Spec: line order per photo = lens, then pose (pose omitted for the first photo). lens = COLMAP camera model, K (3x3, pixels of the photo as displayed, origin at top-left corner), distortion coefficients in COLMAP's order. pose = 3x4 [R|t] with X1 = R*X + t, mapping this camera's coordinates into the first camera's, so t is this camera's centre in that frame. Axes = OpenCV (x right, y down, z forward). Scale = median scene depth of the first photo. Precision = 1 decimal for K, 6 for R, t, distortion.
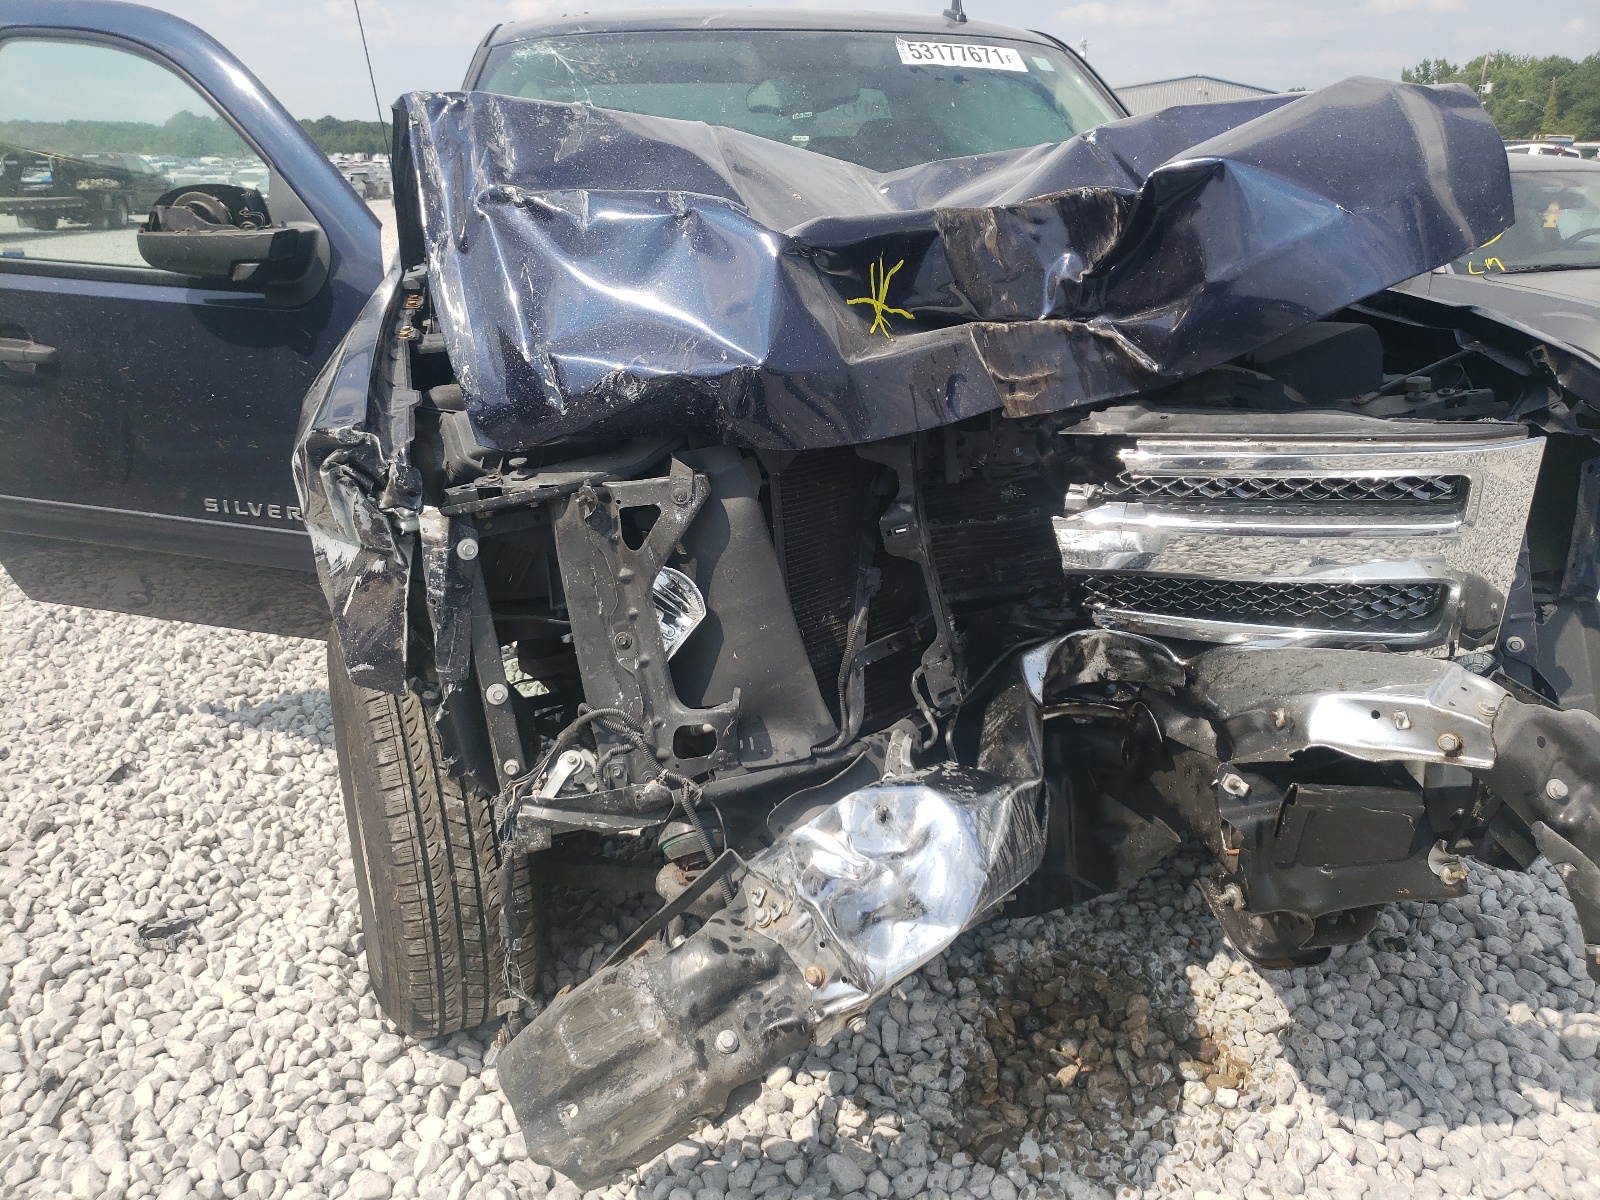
lens RADIAL K [[1197.5, 0, 808.1], [0, 1197.5, 602.8], [0, 0, 1]] dist [-0.006725, -0.004911]
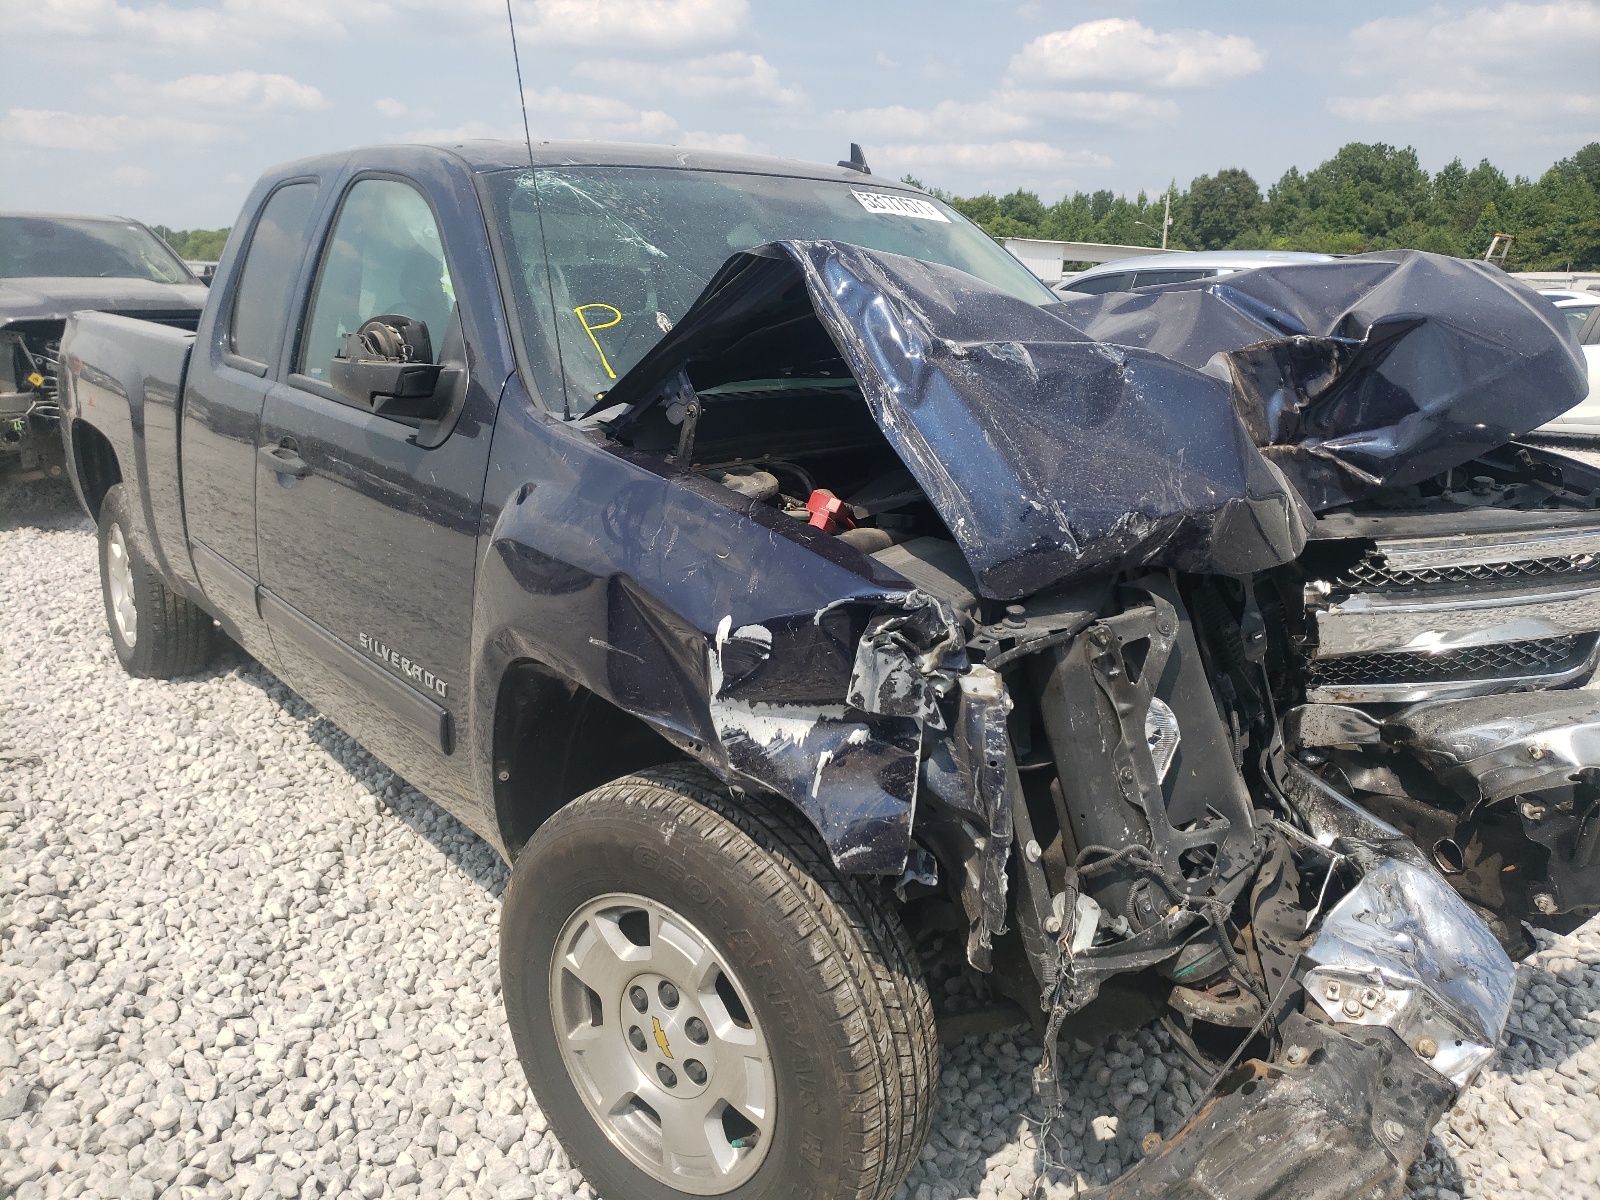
lens RADIAL K [[1197.5, 0, 808.0], [0, 1197.5, 589.4], [0, 0, 1]] dist [-0.006725, -0.004911]
pose [[0.894280, -0.092351, 0.437876, -0.771547], [0.136178, 0.988230, -0.069694, -0.083047], [-0.426286, 0.121955, 0.896330, 0.177007]]
